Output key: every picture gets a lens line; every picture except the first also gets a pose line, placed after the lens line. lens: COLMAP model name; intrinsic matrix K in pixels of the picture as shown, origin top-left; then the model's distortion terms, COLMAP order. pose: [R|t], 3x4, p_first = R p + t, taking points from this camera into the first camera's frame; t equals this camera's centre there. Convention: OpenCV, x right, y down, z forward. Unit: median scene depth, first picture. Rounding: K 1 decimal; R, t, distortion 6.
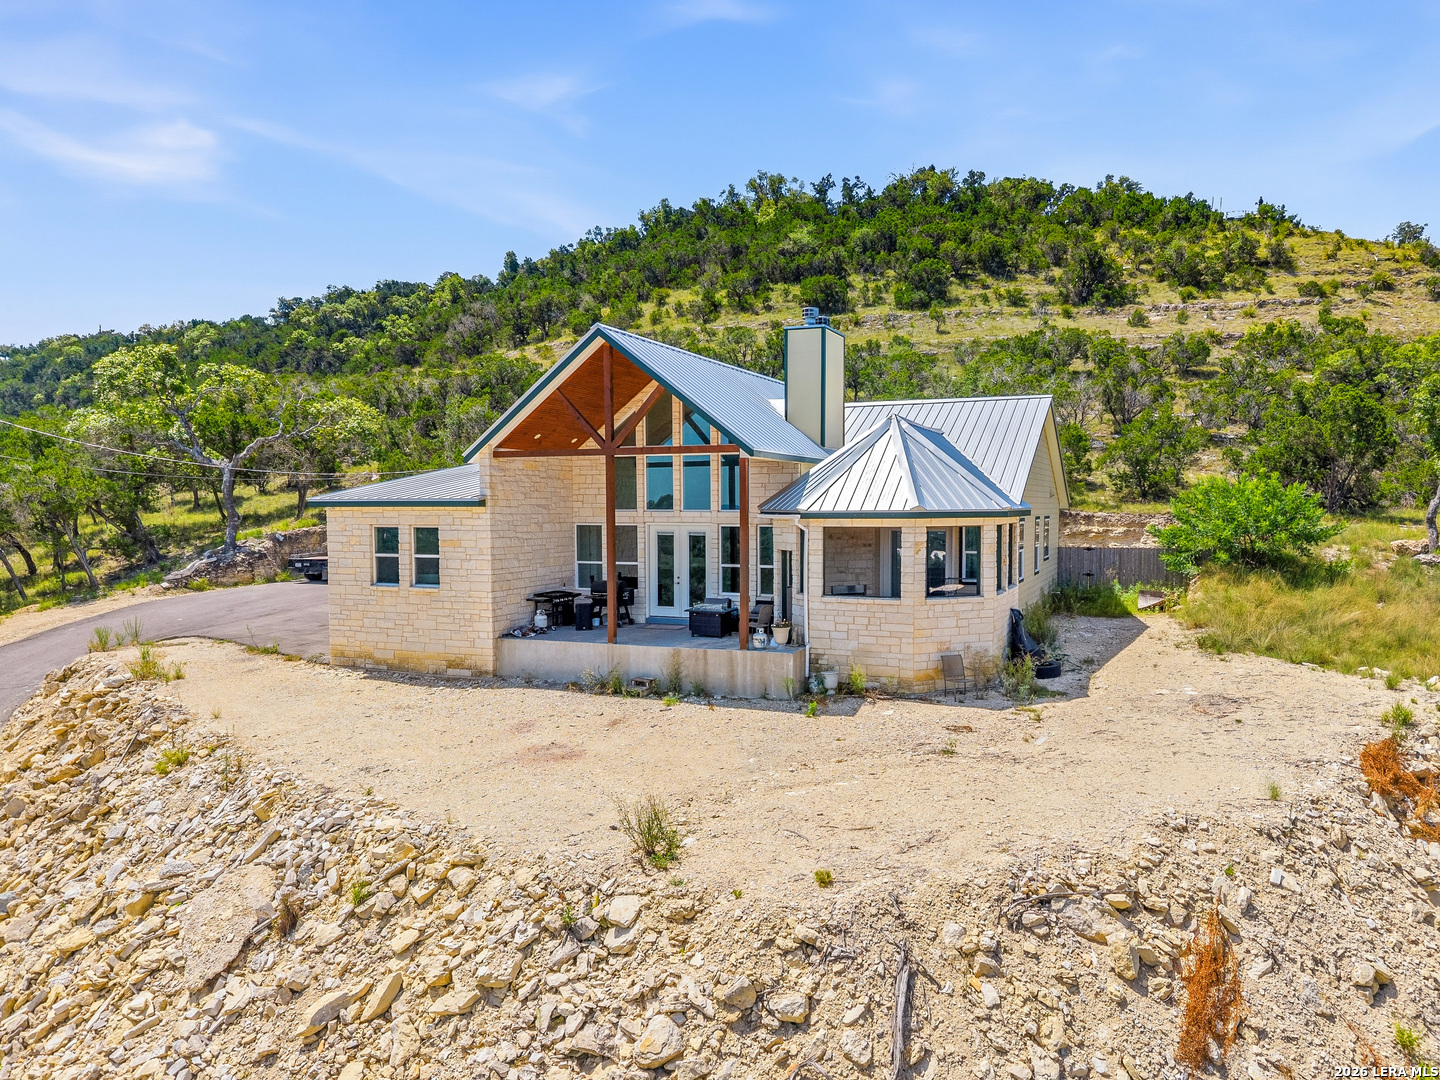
lens RADIAL K [[1018.9, 0, 758.7], [0, 1018.9, 558.0], [0, 0, 1]] dist [0.041080, -0.052732]
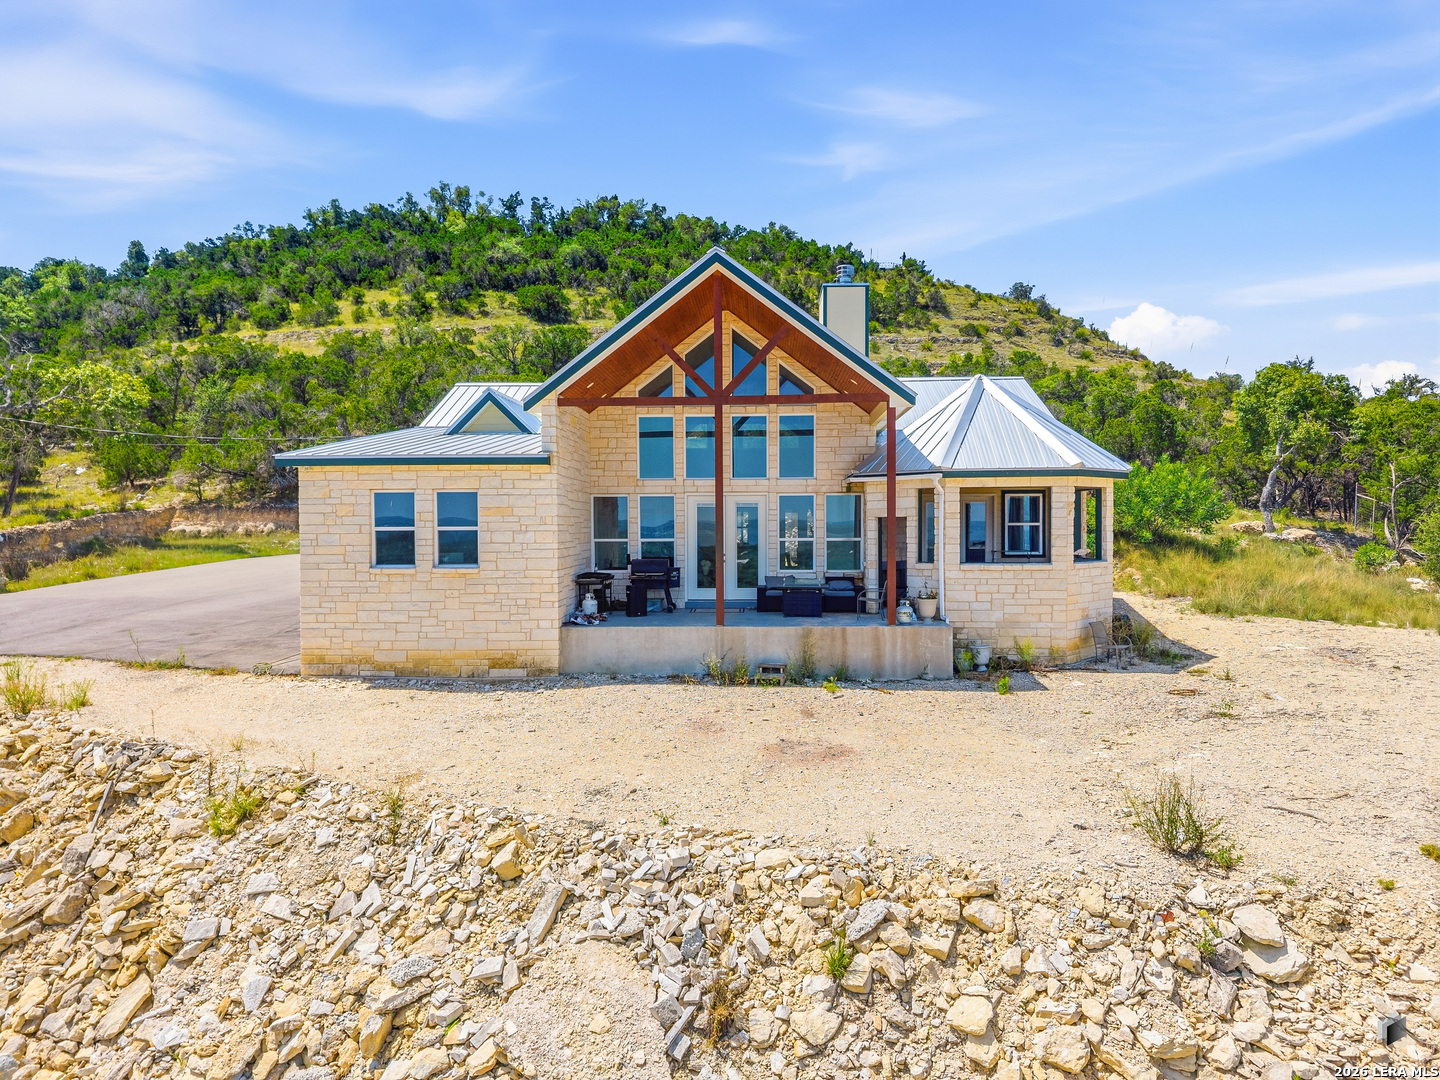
lens RADIAL K [[966.9, 0, 726.5], [0, 966.9, 544.4], [0, 0, 1]] dist [0.023129, -0.024365]
pose [[0.940646, -0.009689, 0.339251, -0.302806], [0.020843, 0.999355, -0.029250, 0.029018], [-0.338749, 0.034585, 0.940241, 0.178013]]
